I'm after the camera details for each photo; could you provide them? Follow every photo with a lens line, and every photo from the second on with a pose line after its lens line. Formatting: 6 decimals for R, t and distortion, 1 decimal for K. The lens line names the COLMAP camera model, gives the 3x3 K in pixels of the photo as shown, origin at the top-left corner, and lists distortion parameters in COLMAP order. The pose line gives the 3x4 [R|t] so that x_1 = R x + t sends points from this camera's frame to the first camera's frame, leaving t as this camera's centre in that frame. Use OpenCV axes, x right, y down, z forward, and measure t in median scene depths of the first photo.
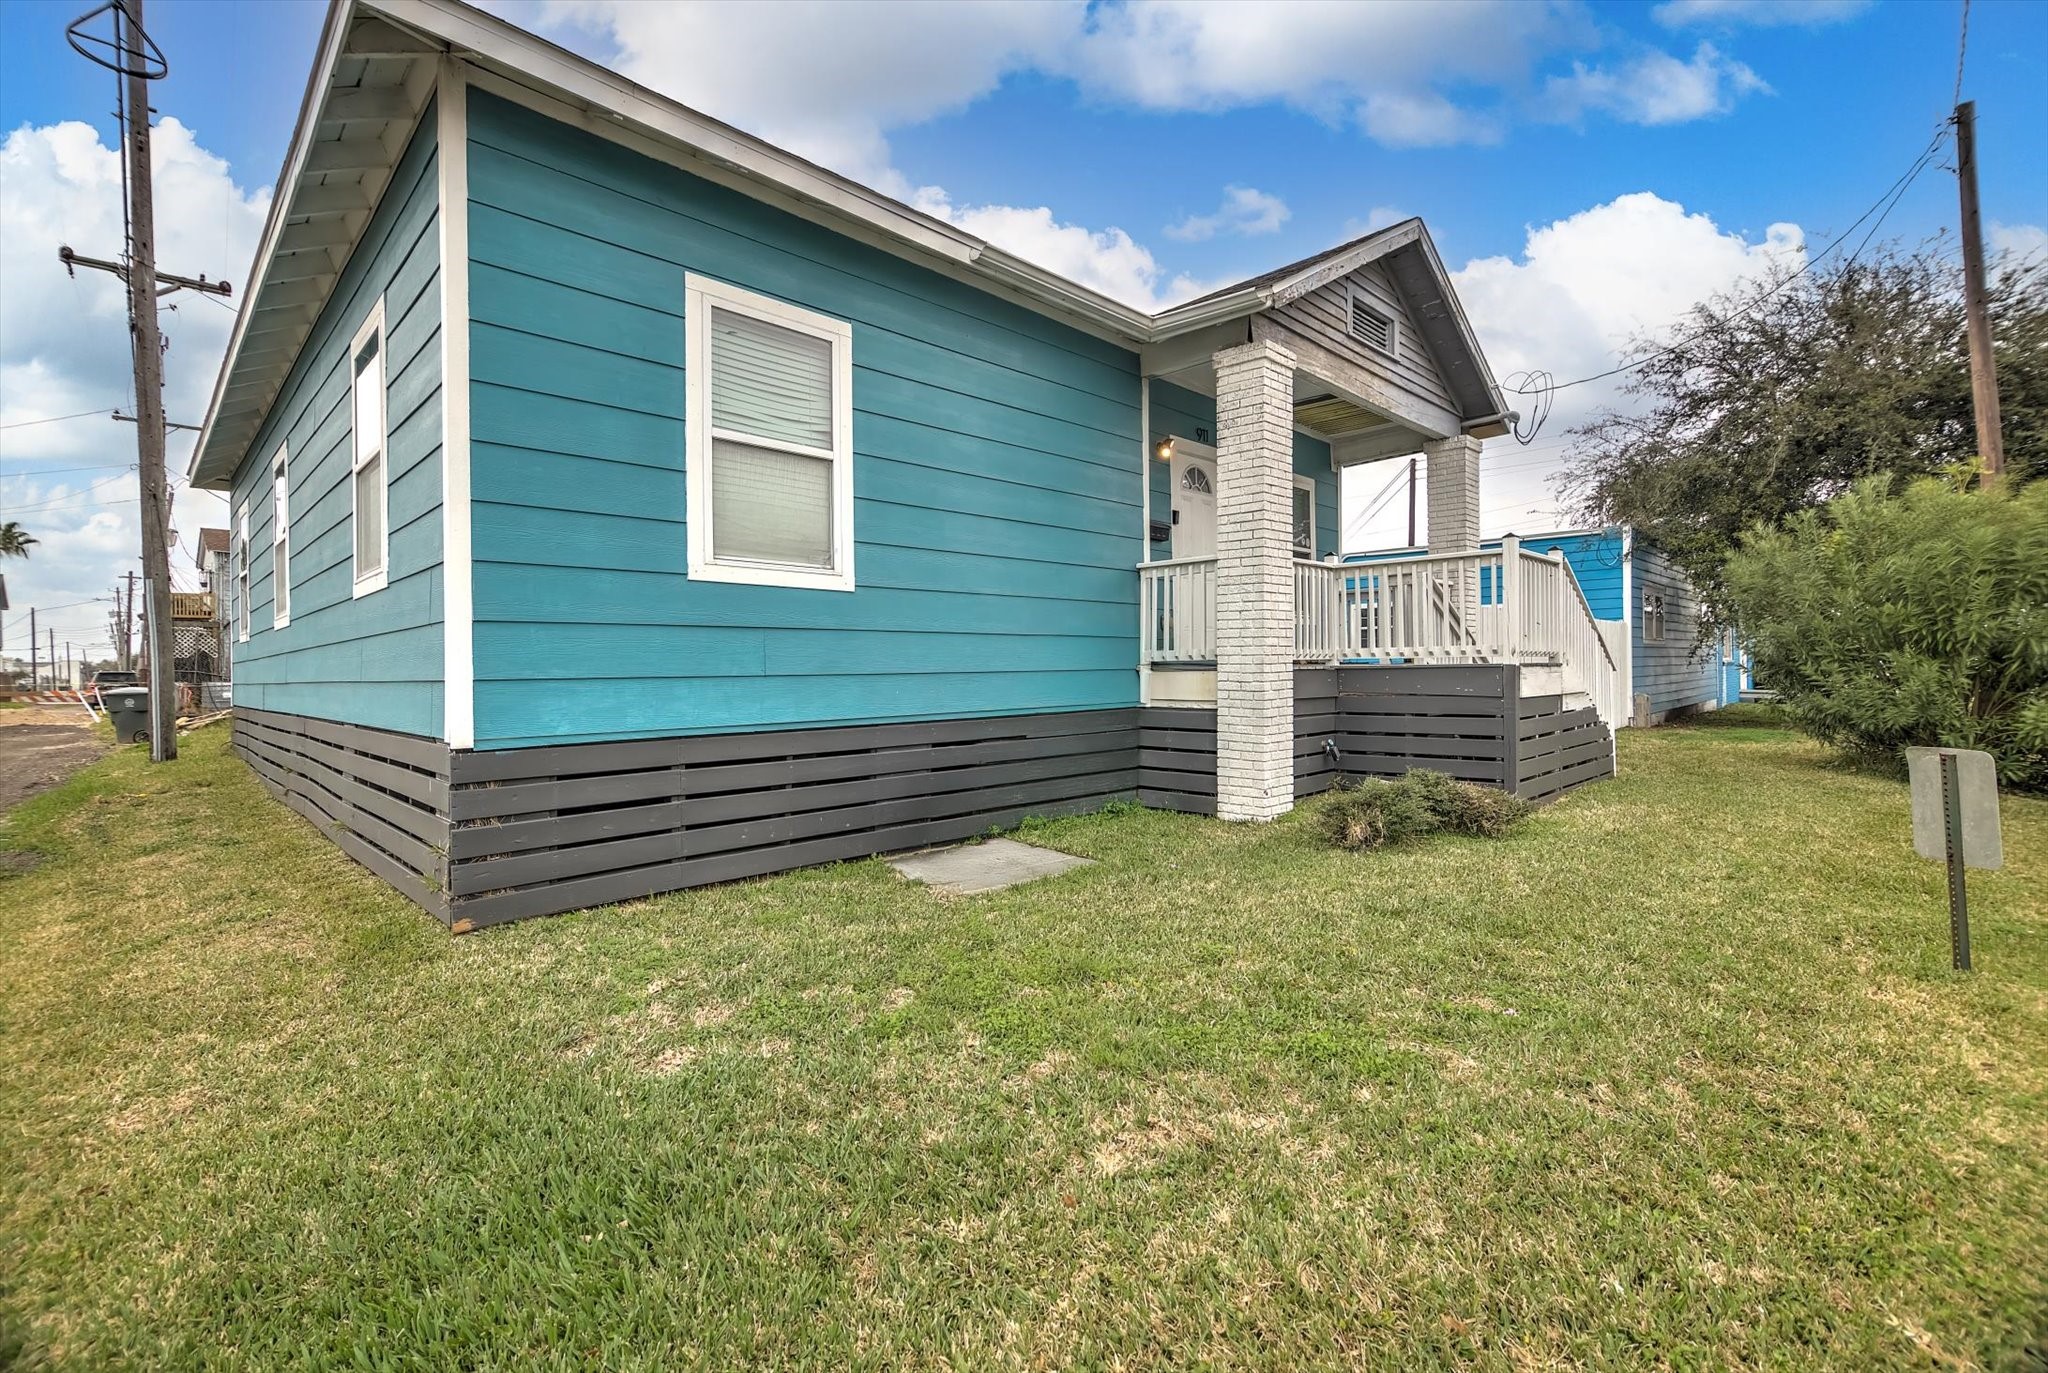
lens RADIAL K [[913.1, 0, 1019.8], [0, 913.1, 674.3], [0, 0, 1]] dist [0.002071, -0.000106]
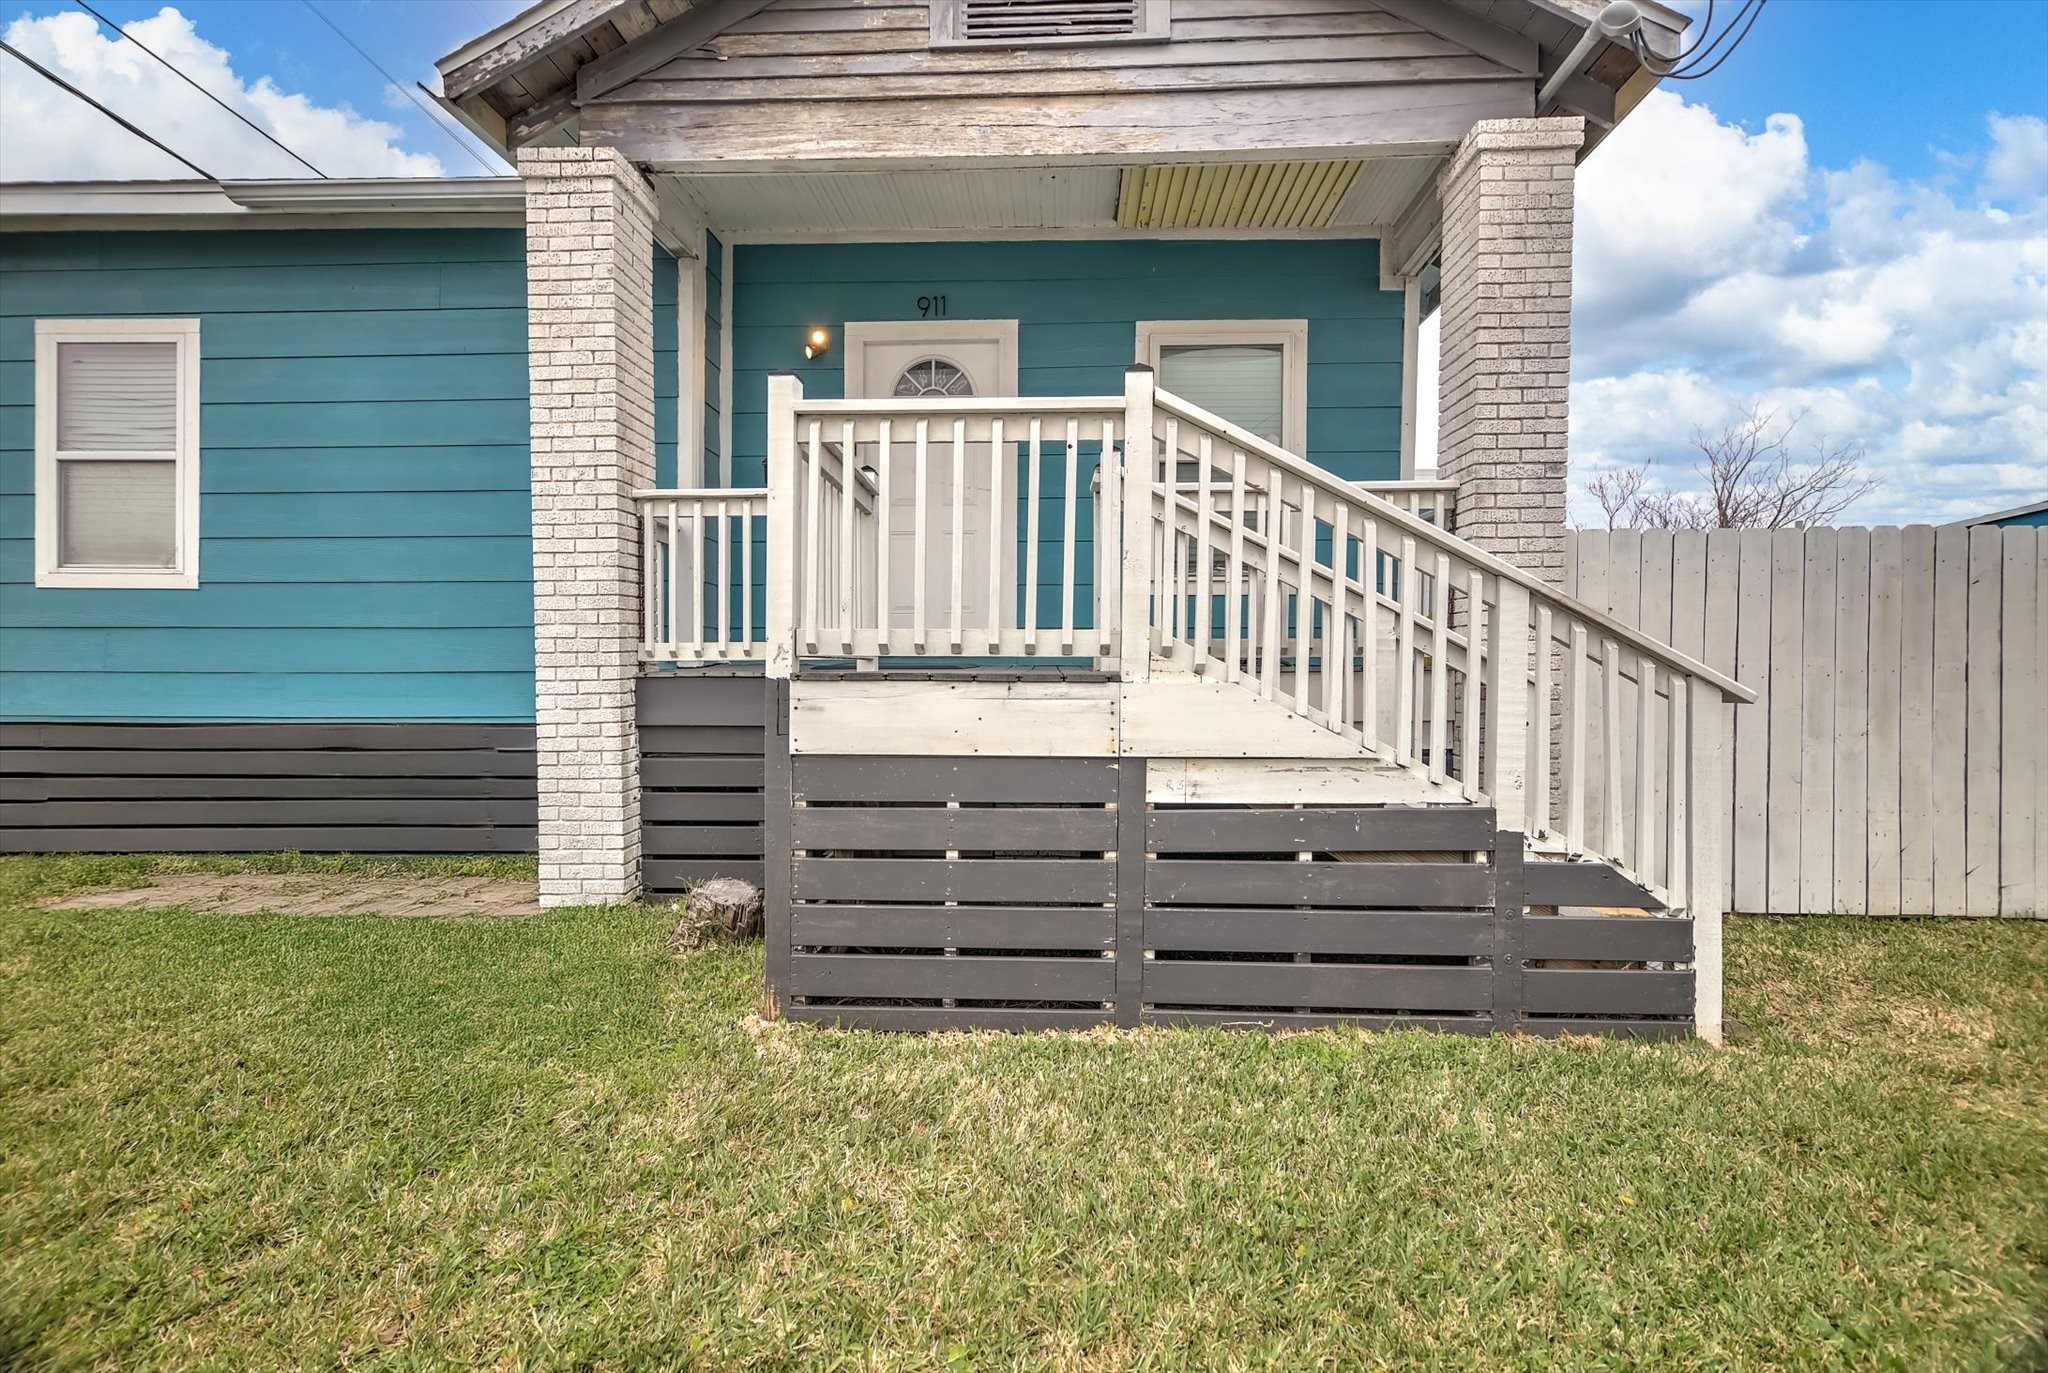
lens RADIAL K [[913.1, 0, 1019.8], [0, 913.1, 674.3], [0, 0, 1]] dist [0.002071, -0.000106]
pose [[0.671206, 0.015603, -0.741107, 1.153966], [-0.016378, 0.999847, 0.006218, -0.018334], [0.741090, 0.007964, 0.671358, 0.996840]]
